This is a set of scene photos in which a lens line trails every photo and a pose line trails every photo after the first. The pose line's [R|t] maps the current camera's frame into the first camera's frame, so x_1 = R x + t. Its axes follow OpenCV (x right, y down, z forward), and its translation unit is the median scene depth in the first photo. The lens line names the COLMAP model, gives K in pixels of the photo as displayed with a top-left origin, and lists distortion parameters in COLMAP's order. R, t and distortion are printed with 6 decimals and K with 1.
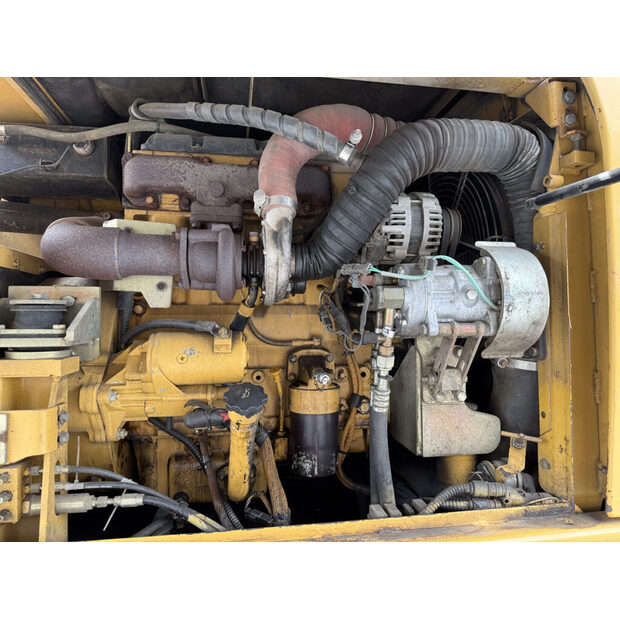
lens RADIAL K [[434.5, 0, 309.7], [0, 434.5, 308.8], [0, 0, 1]] dist [0.054002, -0.065909]
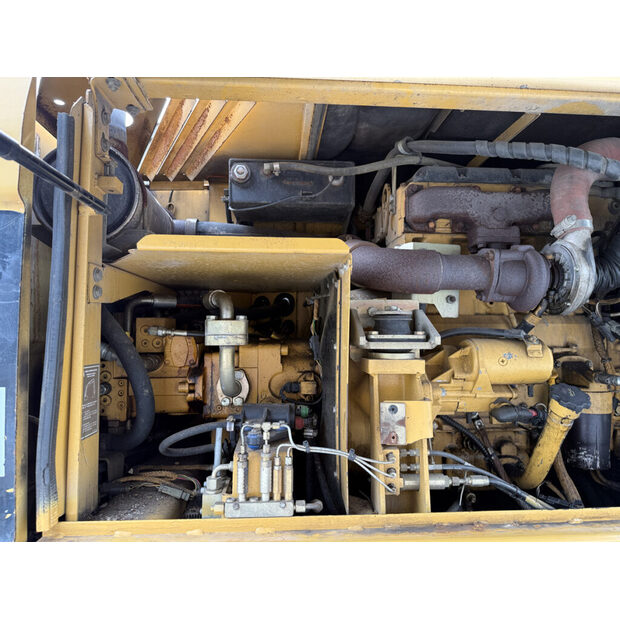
lens RADIAL K [[434.5, 0, 308.4], [0, 434.5, 310.0], [0, 0, 1]] dist [0.054002, -0.065909]
pose [[0.996554, -0.000707, -0.082948, -0.627557], [-0.001165, 0.999746, -0.022526, 0.003915], [0.082943, 0.022545, 0.996299, -0.182971]]
